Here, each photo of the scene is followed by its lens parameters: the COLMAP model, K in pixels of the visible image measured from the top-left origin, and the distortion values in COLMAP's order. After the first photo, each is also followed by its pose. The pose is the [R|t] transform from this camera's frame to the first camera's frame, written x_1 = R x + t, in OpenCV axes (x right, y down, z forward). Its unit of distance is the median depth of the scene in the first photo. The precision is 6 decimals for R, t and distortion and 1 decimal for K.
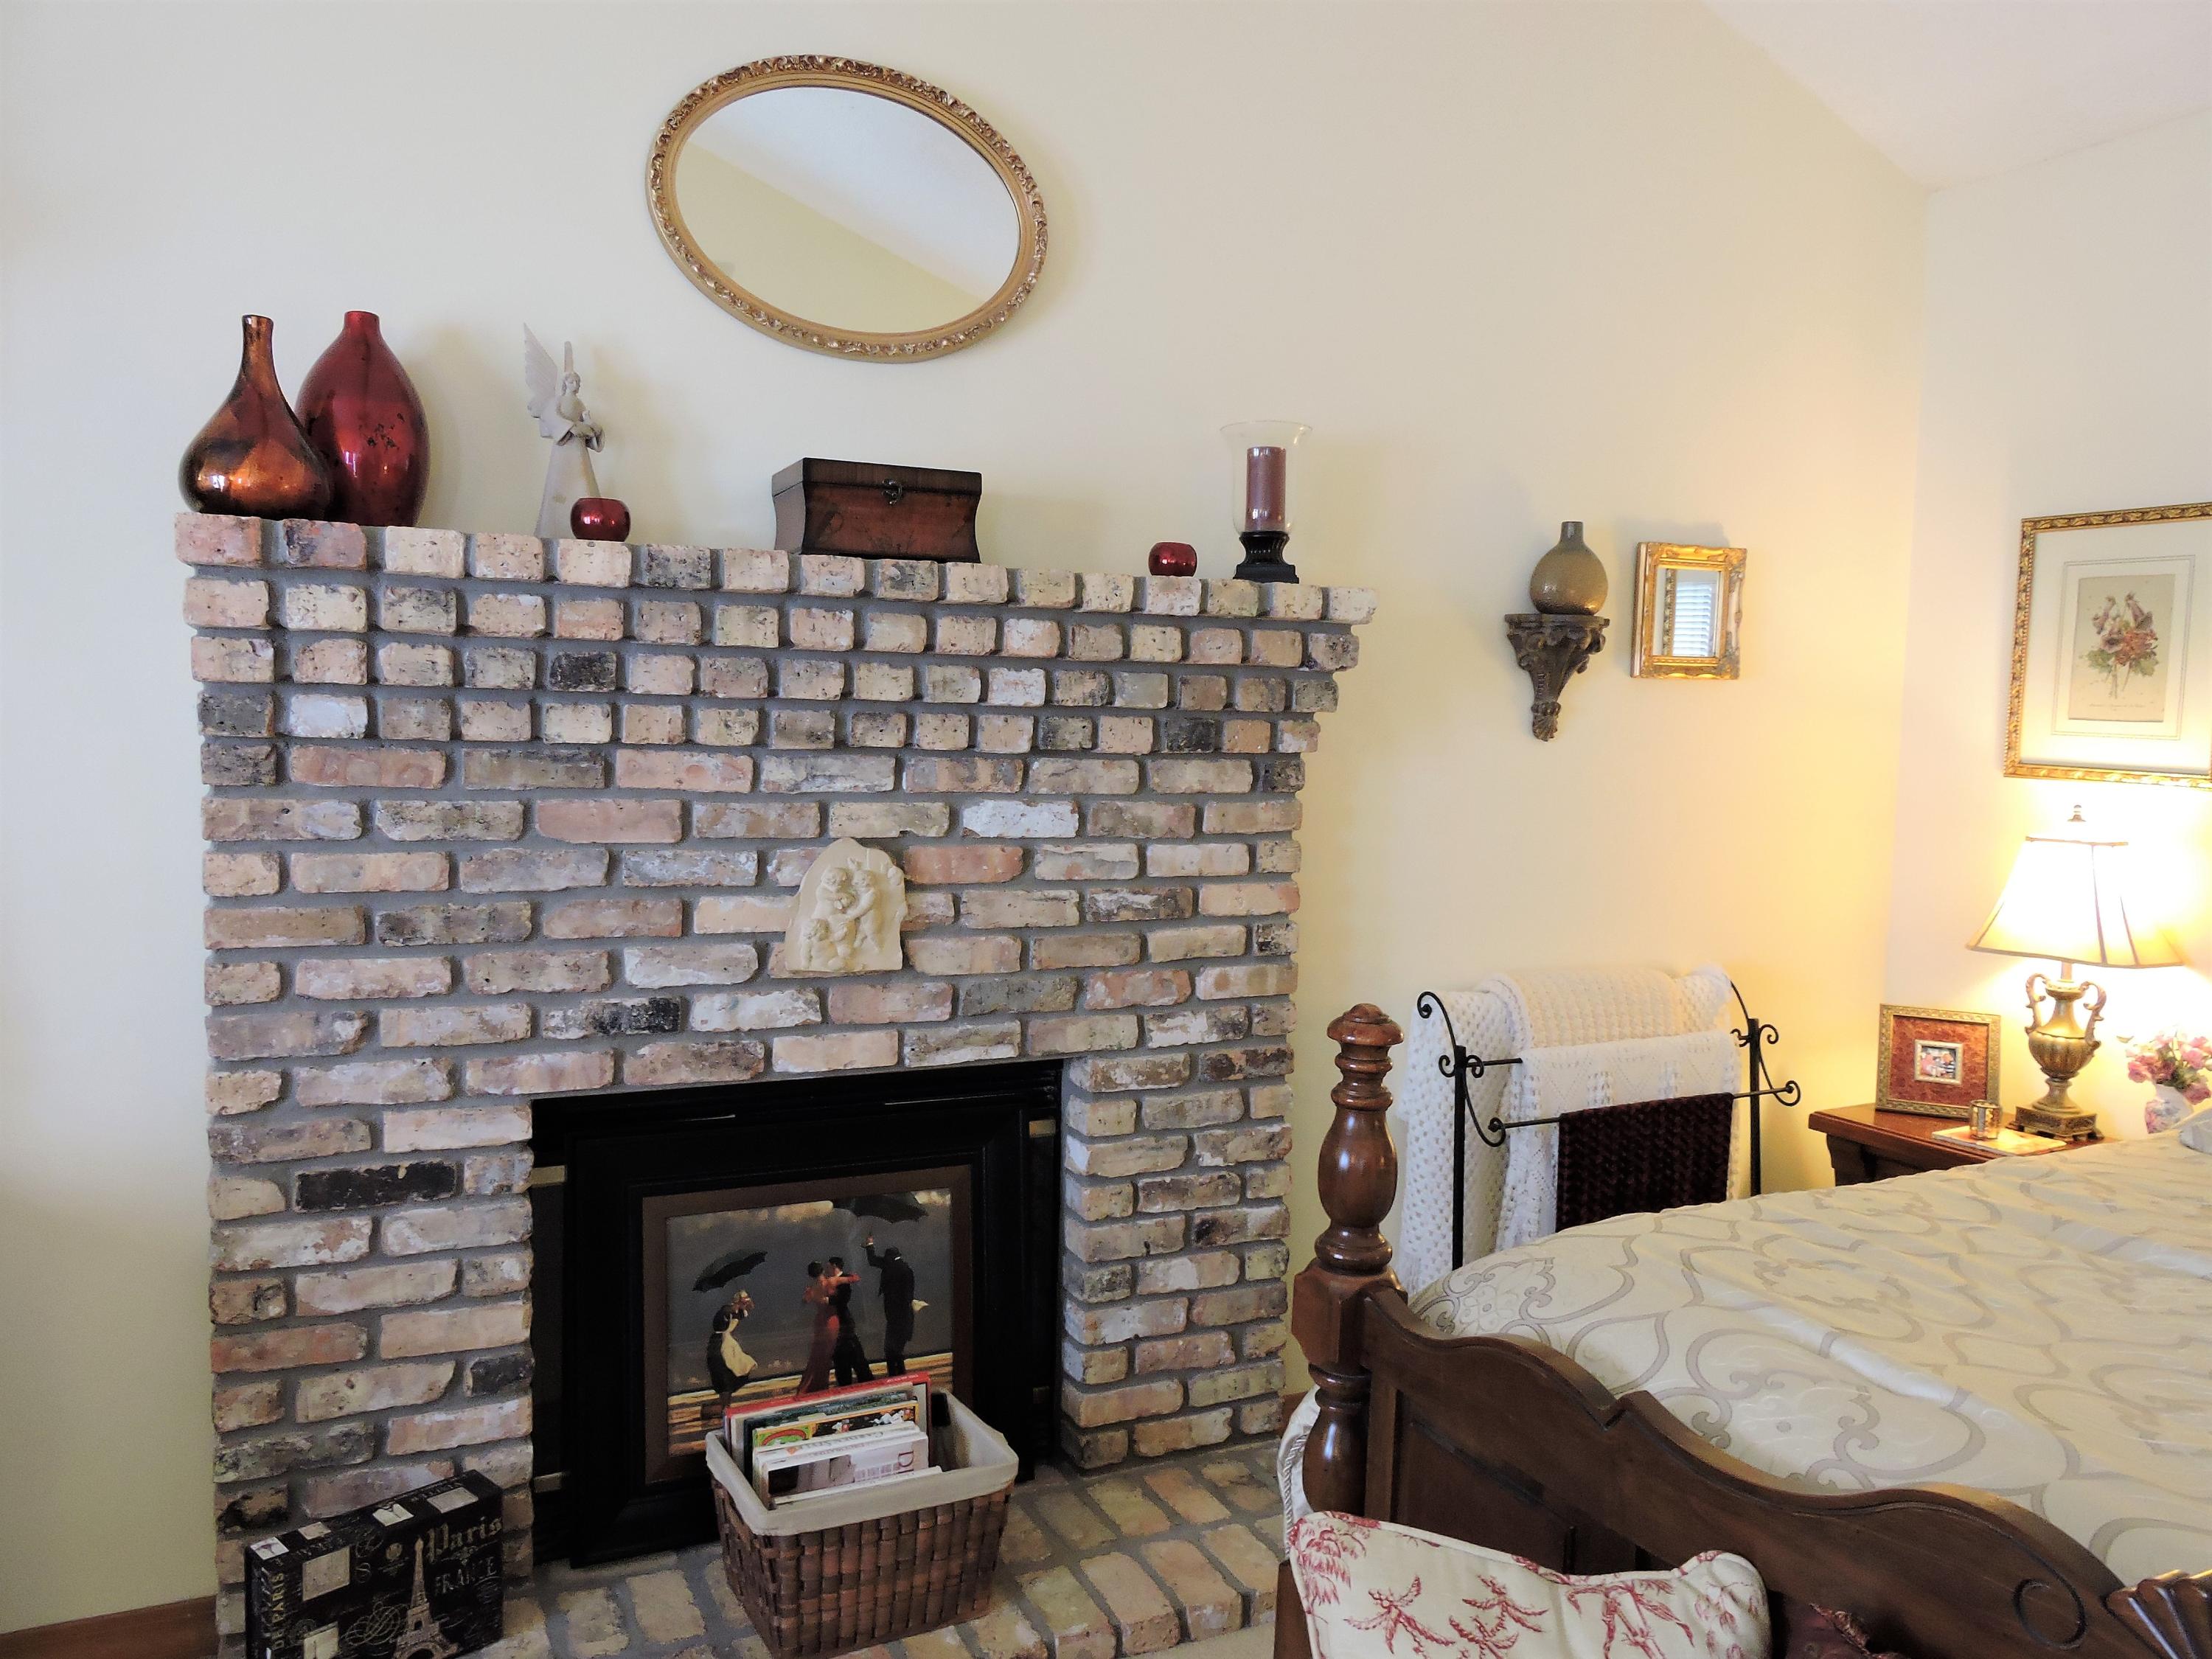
lens RADIAL K [[1579.6, 0, 1108.6], [0, 1579.6, 831.5], [0, 0, 1]] dist [-0.000162, -0.003975]
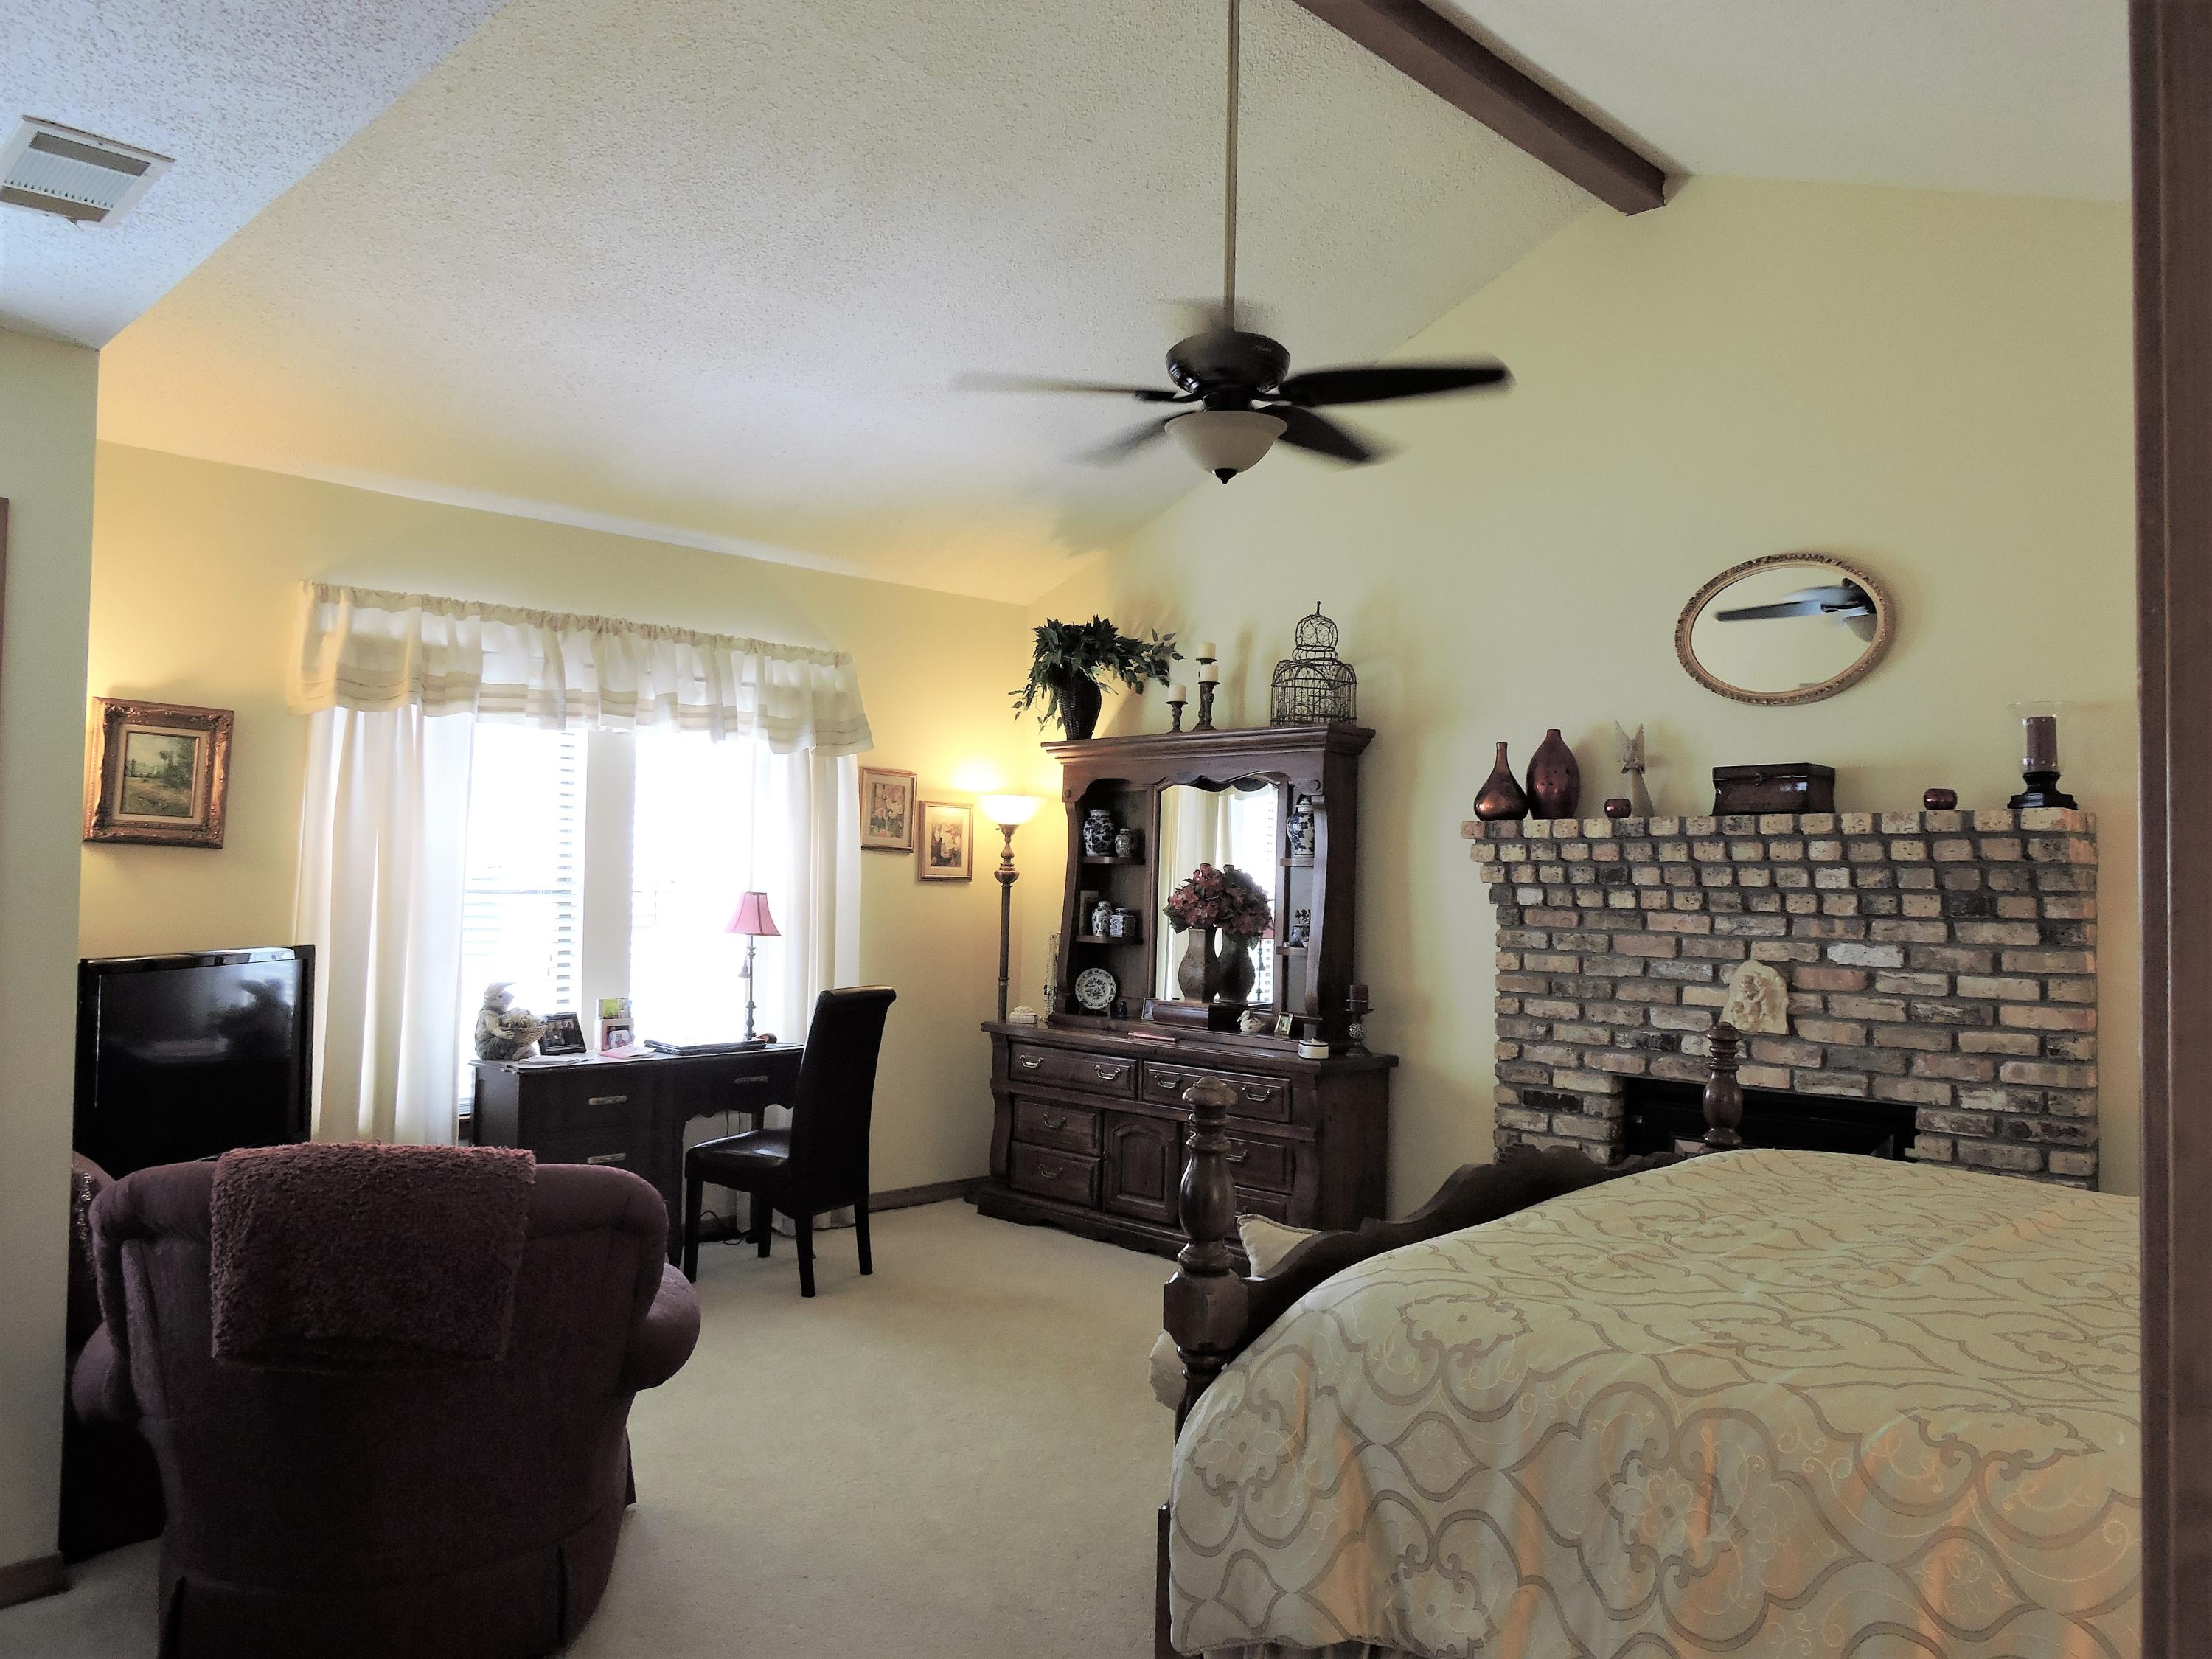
lens RADIAL K [[1579.6, 0, 1108.6], [0, 1579.6, 831.5], [0, 0, 1]] dist [-0.000162, -0.003975]
pose [[0.341869, -0.053214, -0.938240, 1.342766], [-0.081465, 0.992959, -0.086001, 0.076581], [0.936210, 0.105834, 0.335127, -0.370452]]
